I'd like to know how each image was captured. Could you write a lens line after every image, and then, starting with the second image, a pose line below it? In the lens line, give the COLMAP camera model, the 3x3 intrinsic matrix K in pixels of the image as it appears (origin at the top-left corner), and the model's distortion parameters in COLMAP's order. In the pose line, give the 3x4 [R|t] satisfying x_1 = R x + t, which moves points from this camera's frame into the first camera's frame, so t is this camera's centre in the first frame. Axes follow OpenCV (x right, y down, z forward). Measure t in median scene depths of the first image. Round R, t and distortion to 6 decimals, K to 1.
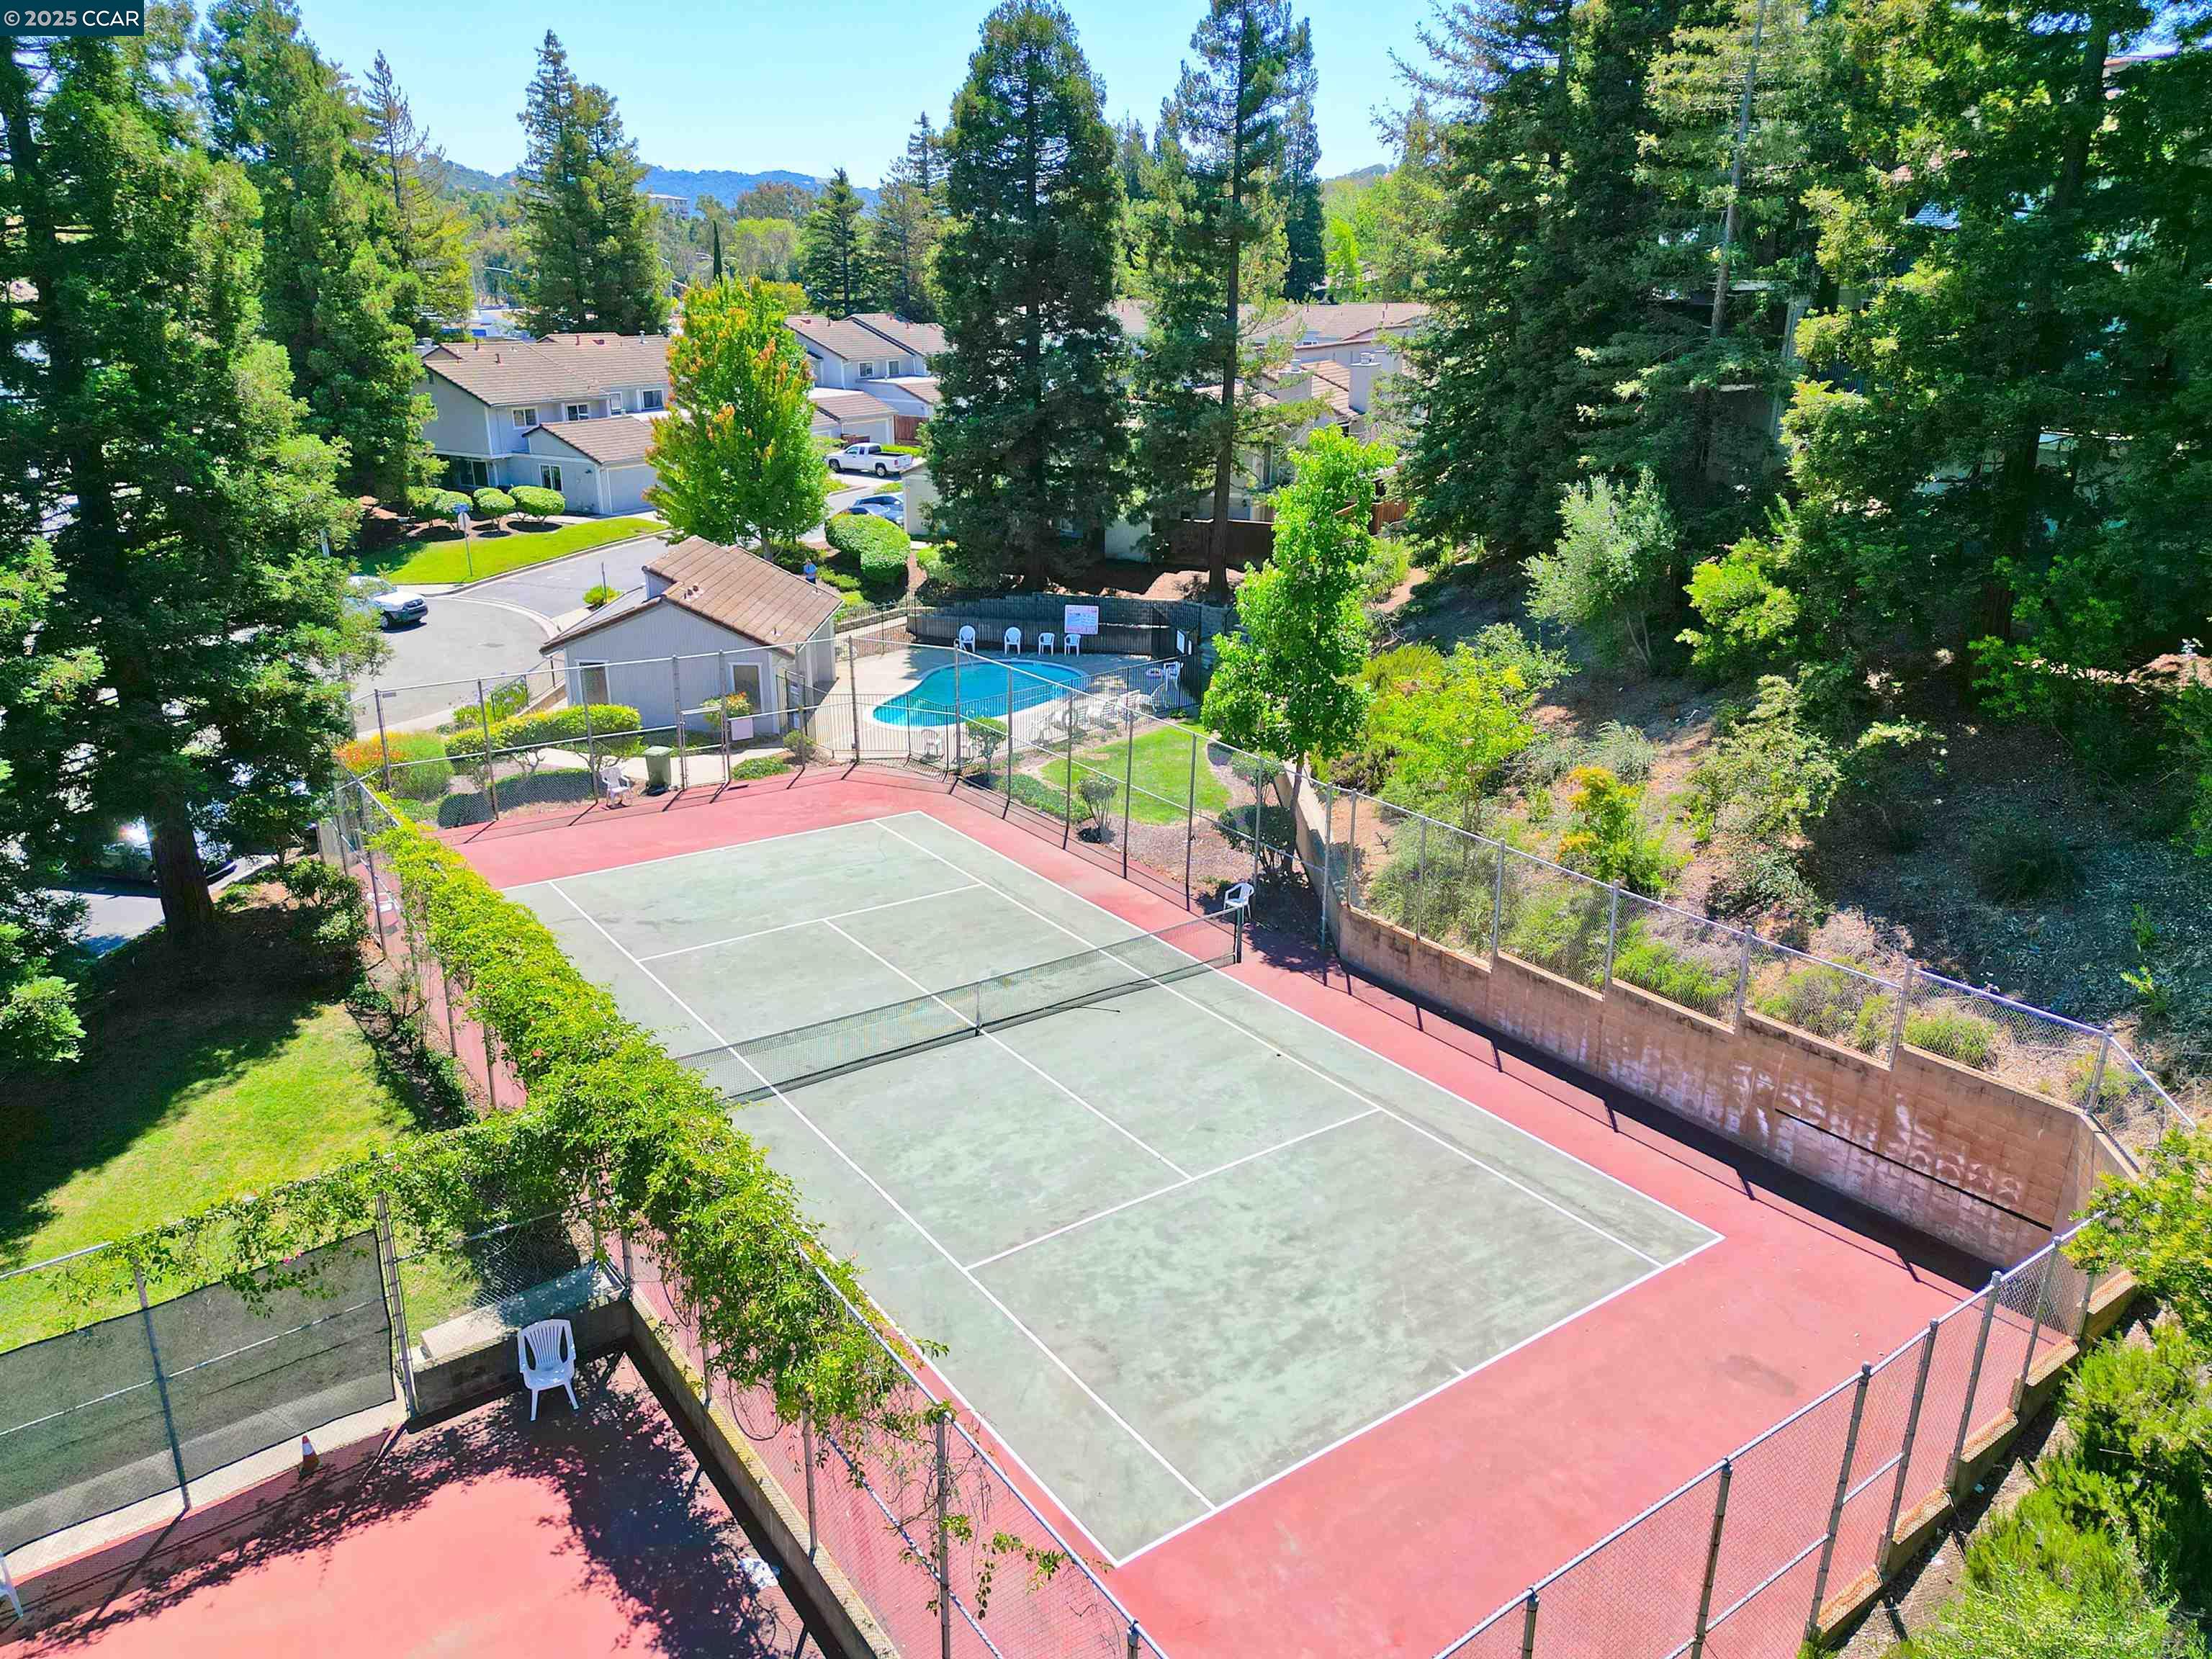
lens RADIAL K [[1536.5, 0, 1106.0], [0, 1536.5, 829.5], [0, 0, 1]] dist [0.069840, -0.071691]
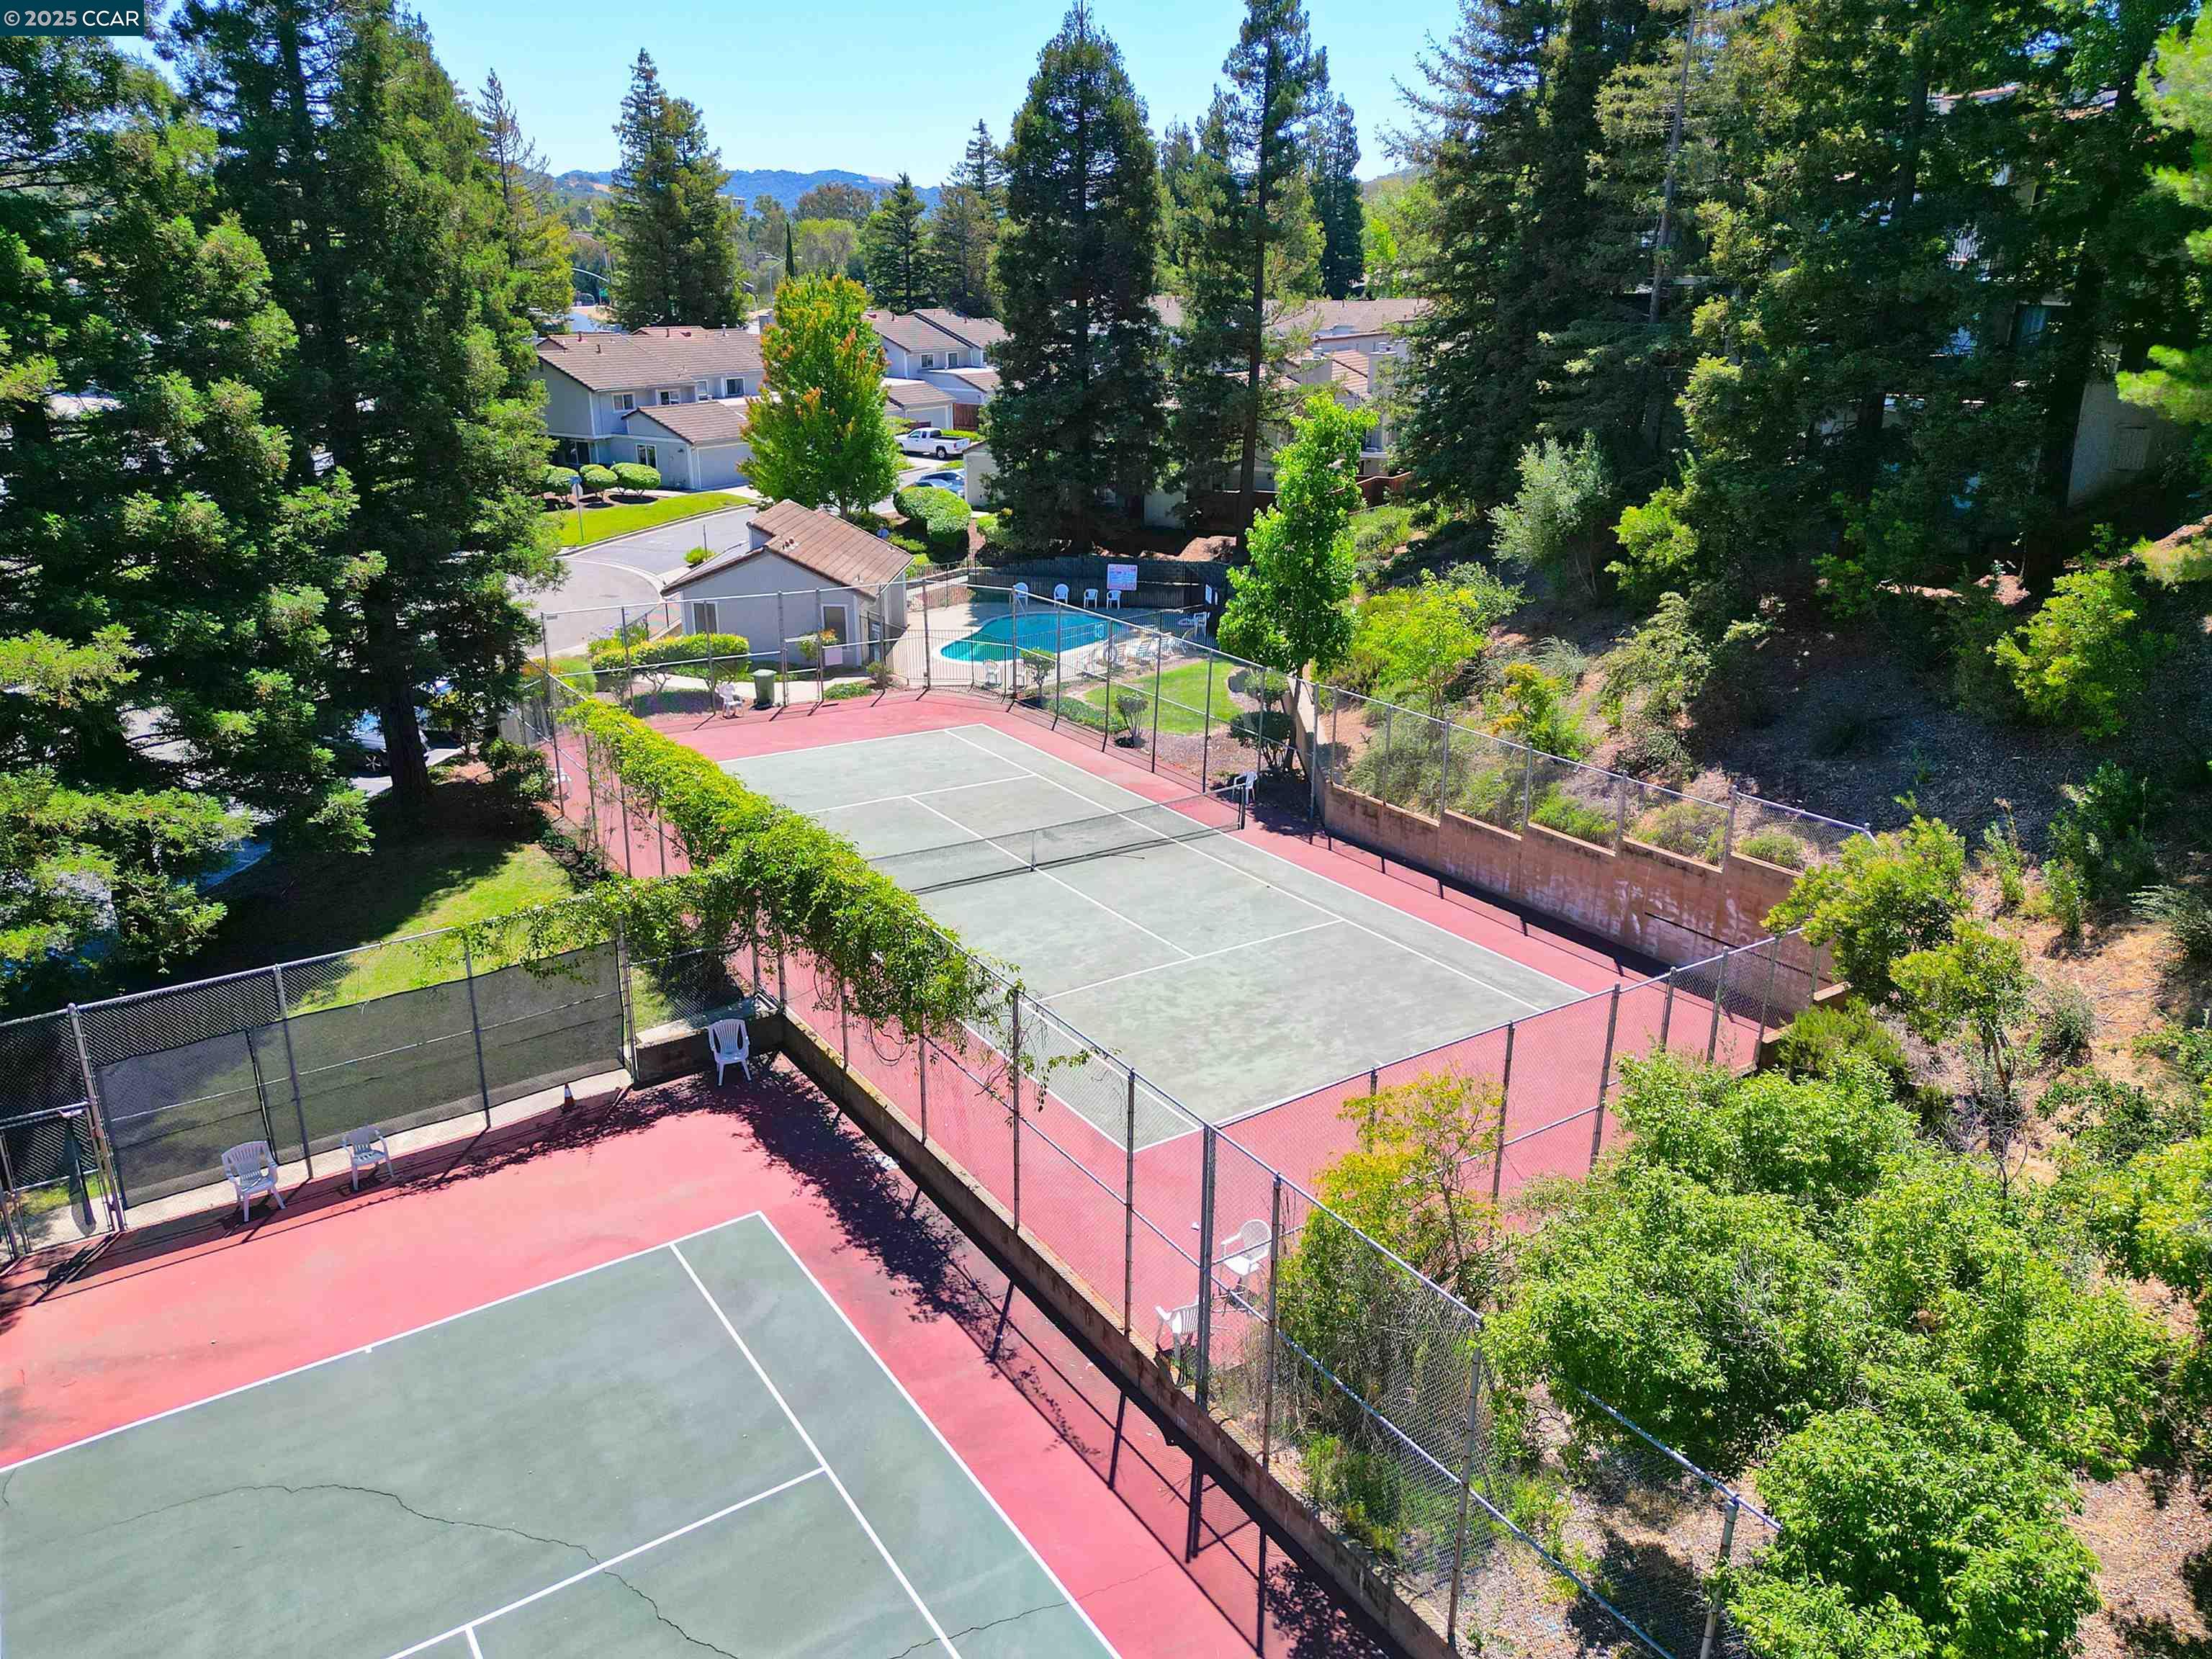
lens RADIAL K [[1536.5, 0, 1106.0], [0, 1536.5, 829.5], [0, 0, 1]] dist [0.069840, -0.071691]
pose [[0.999529, 0.009379, -0.029233, 0.009458], [-0.009344, 0.999955, 0.001321, 0.064155], [0.029244, -0.001047, 0.999572, -0.176911]]
